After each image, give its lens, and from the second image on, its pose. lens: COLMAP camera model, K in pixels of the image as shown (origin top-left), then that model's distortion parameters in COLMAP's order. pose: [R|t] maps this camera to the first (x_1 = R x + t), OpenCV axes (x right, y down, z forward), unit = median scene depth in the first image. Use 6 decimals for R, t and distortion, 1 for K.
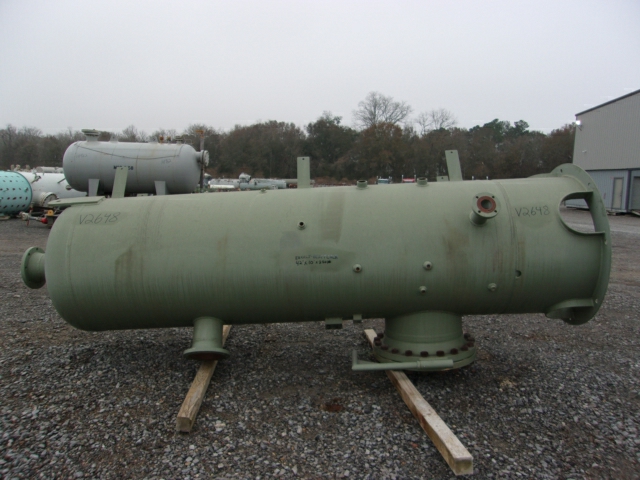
lens RADIAL K [[498.0, 0, 321.9], [0, 498.0, 242.2], [0, 0, 1]] dist [-0.022515, 0.050000]
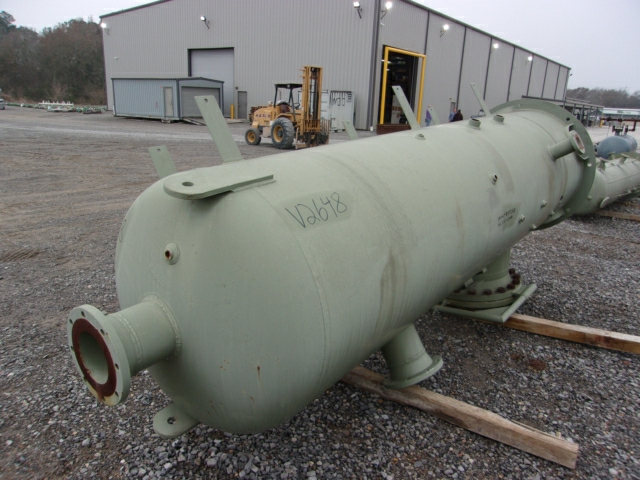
lens RADIAL K [[498.0, 0, 316.4], [0, 498.0, 239.5], [0, 0, 1]] dist [-0.022515, 0.050000]
pose [[0.623539, -0.211611, 0.752609, -0.077682], [0.075964, 0.974515, 0.211068, -0.011605], [-0.778093, -0.074438, 0.623723, 0.064144]]
